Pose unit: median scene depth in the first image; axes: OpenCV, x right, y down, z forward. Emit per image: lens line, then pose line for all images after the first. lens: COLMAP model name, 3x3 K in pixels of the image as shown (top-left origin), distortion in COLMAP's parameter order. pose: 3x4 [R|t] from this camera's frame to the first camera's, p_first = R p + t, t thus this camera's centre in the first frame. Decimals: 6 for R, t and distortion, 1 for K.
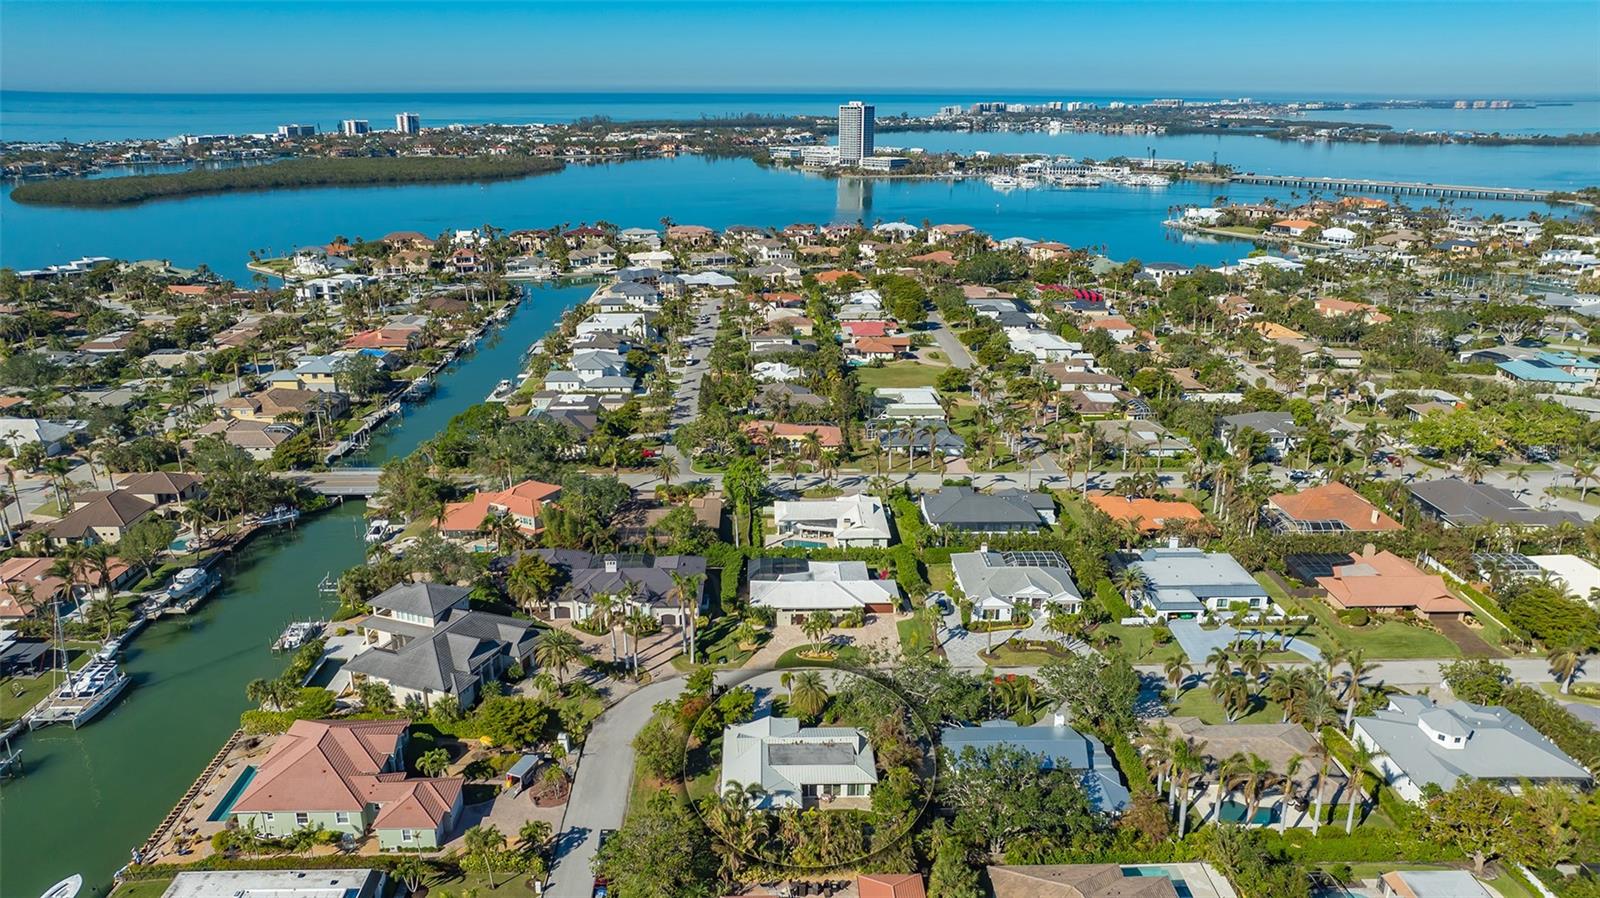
lens RADIAL K [[1118.6, 0, 800.0], [0, 1118.6, 449.0], [0, 0, 1]] dist [-0.036515, 0.028697]
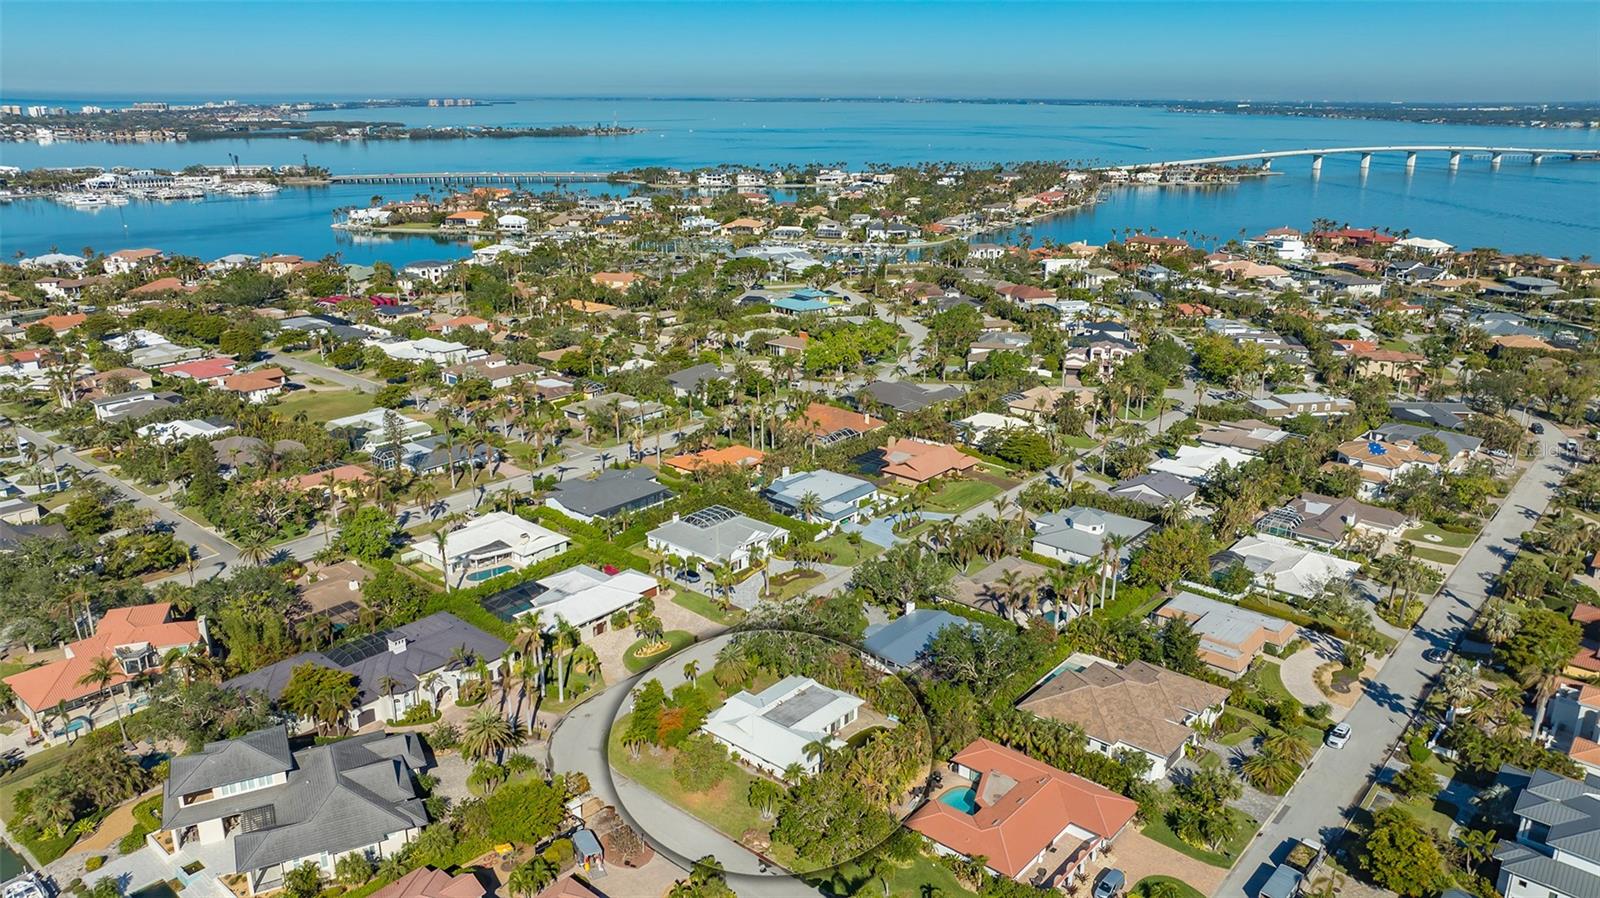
lens RADIAL K [[1118.6, 0, 800.0], [0, 1118.6, 449.0], [0, 0, 1]] dist [-0.036515, 0.028697]
pose [[0.675509, -0.226043, 0.701849, -0.175758], [0.226569, 0.969433, 0.094158, -0.017447], [-0.701680, 0.095413, 0.706075, 0.054788]]
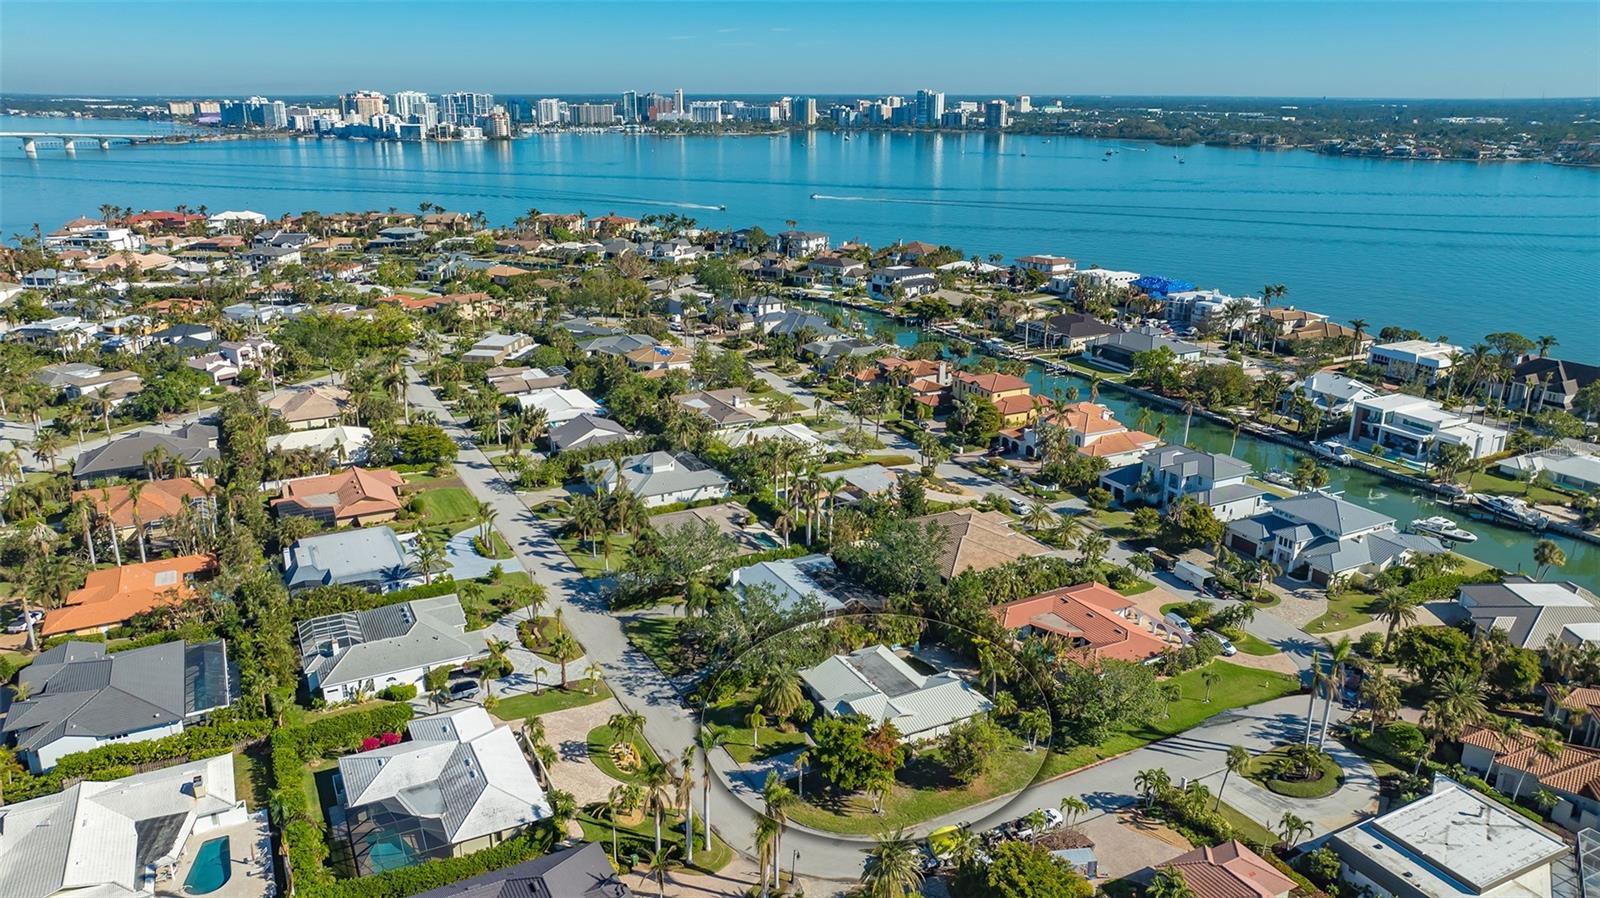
lens RADIAL K [[1118.6, 0, 800.0], [0, 1118.6, 449.0], [0, 0, 1]] dist [-0.036515, 0.028697]
pose [[-0.432579, -0.281338, 0.856577, -0.189125], [0.272689, 0.864745, 0.421731, -0.084162], [-0.859369, 0.416012, -0.297353, 0.323772]]
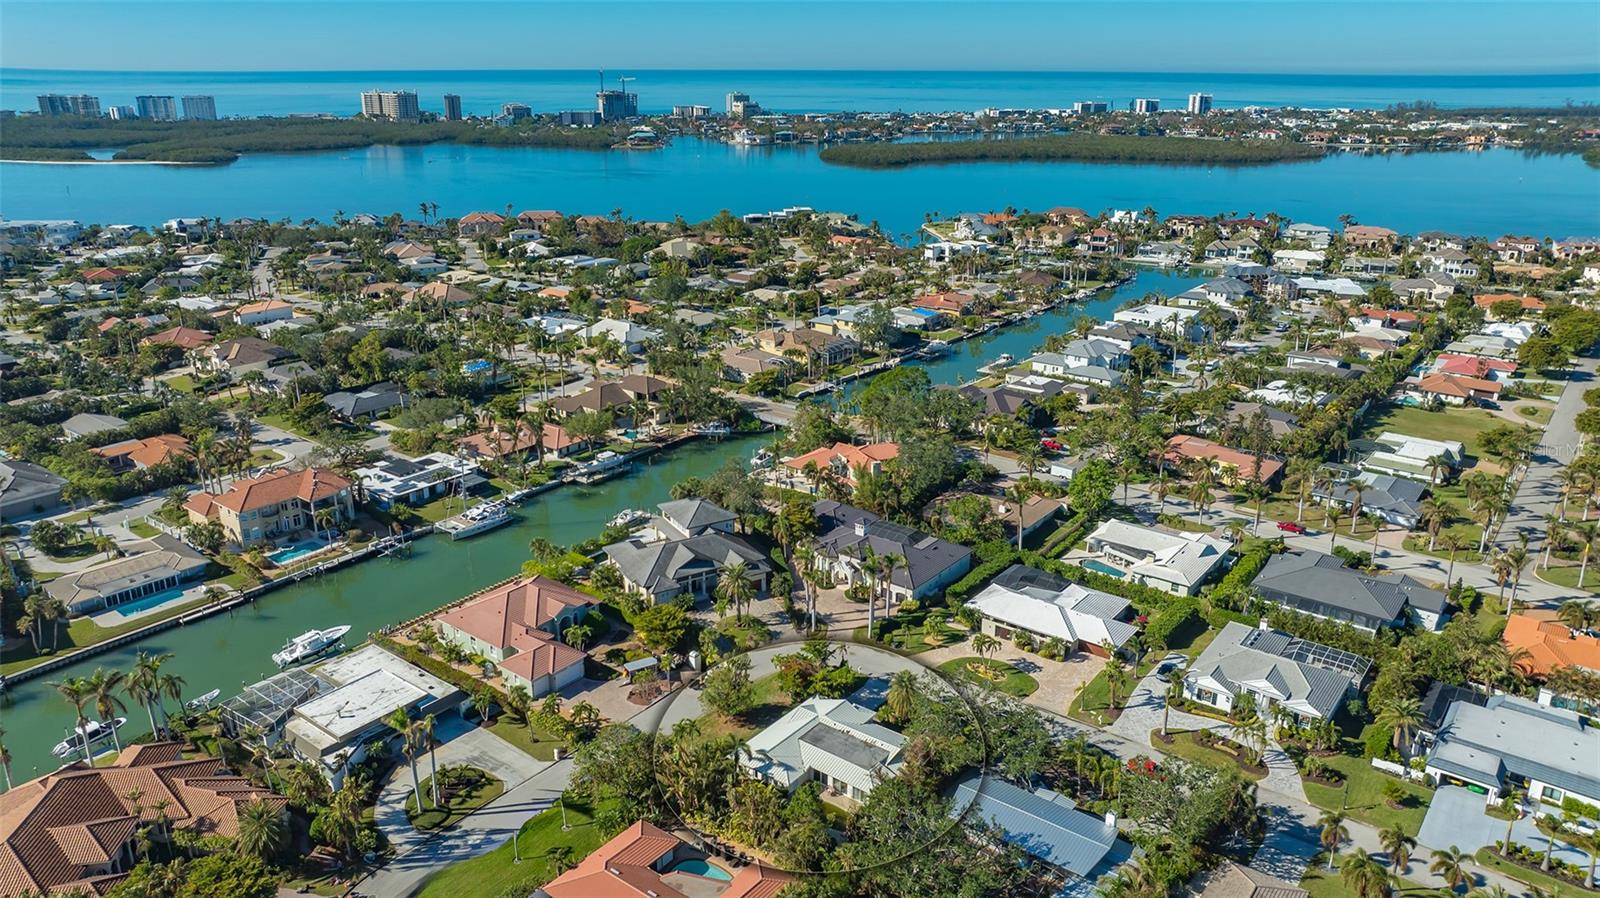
lens RADIAL K [[1118.6, 0, 800.0], [0, 1118.6, 449.0], [0, 0, 1]] dist [-0.036515, 0.028697]
pose [[0.772107, 0.203801, -0.601927, 0.132176], [-0.193940, 0.977562, 0.082212, -0.014309], [0.605176, 0.053261, 0.794308, 0.046031]]
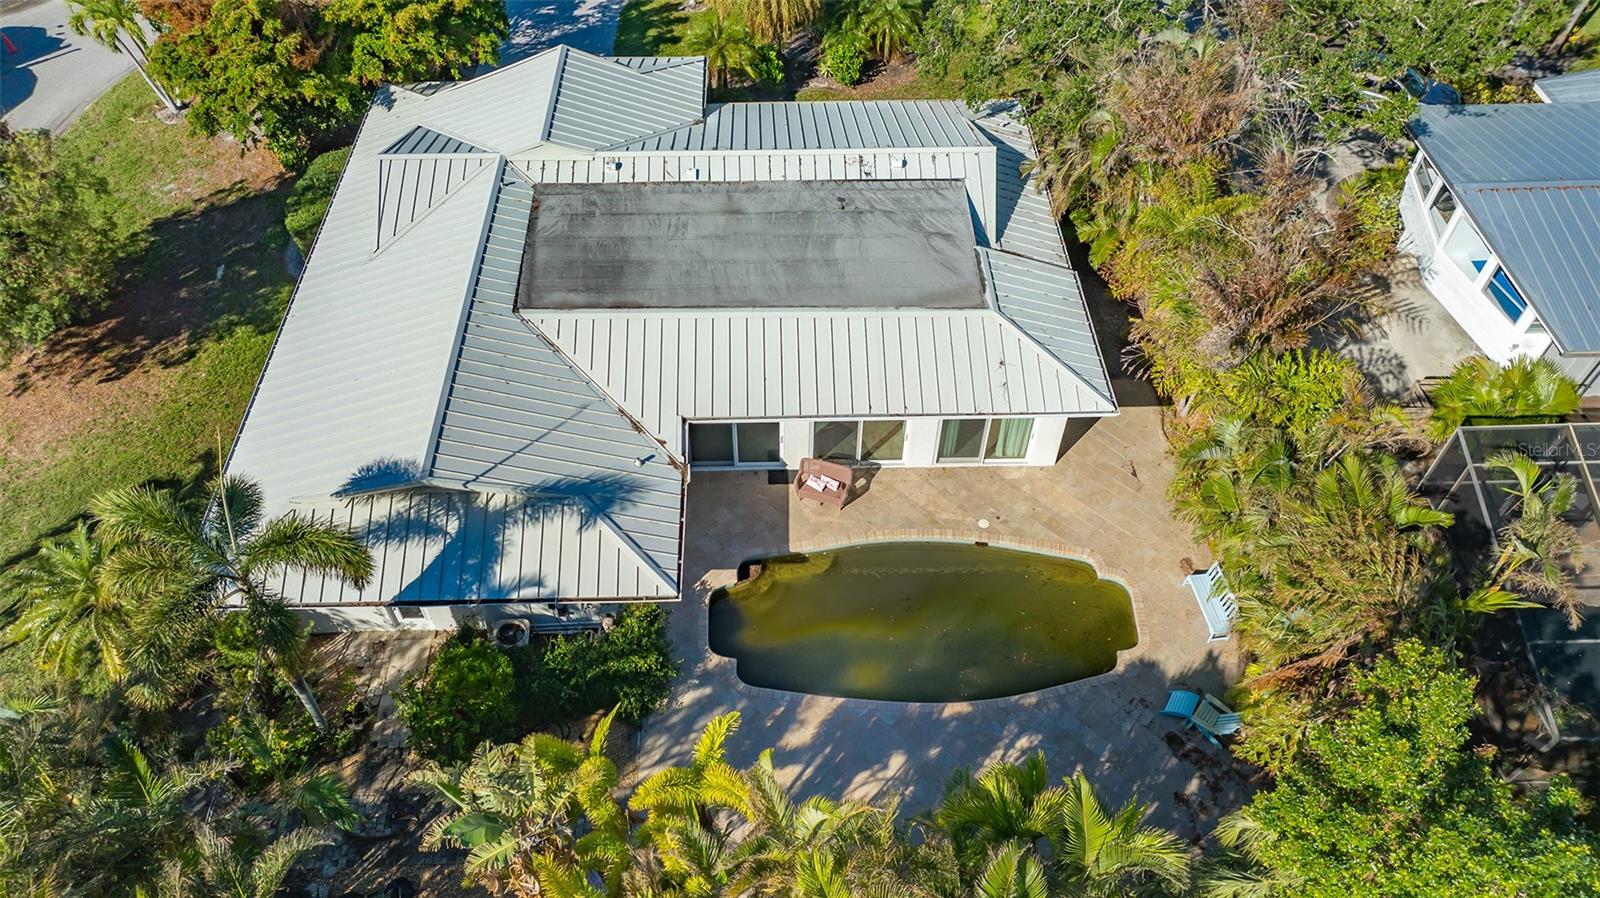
lens RADIAL K [[1118.6, 0, 800.0], [0, 1118.6, 449.0], [0, 0, 1]] dist [-0.036515, 0.028697]
pose [[0.999957, 0.005784, -0.007260, 0.005053], [-0.001118, 0.851487, 0.524375, 0.051824], [0.009214, -0.524344, 0.851457, 0.208814]]
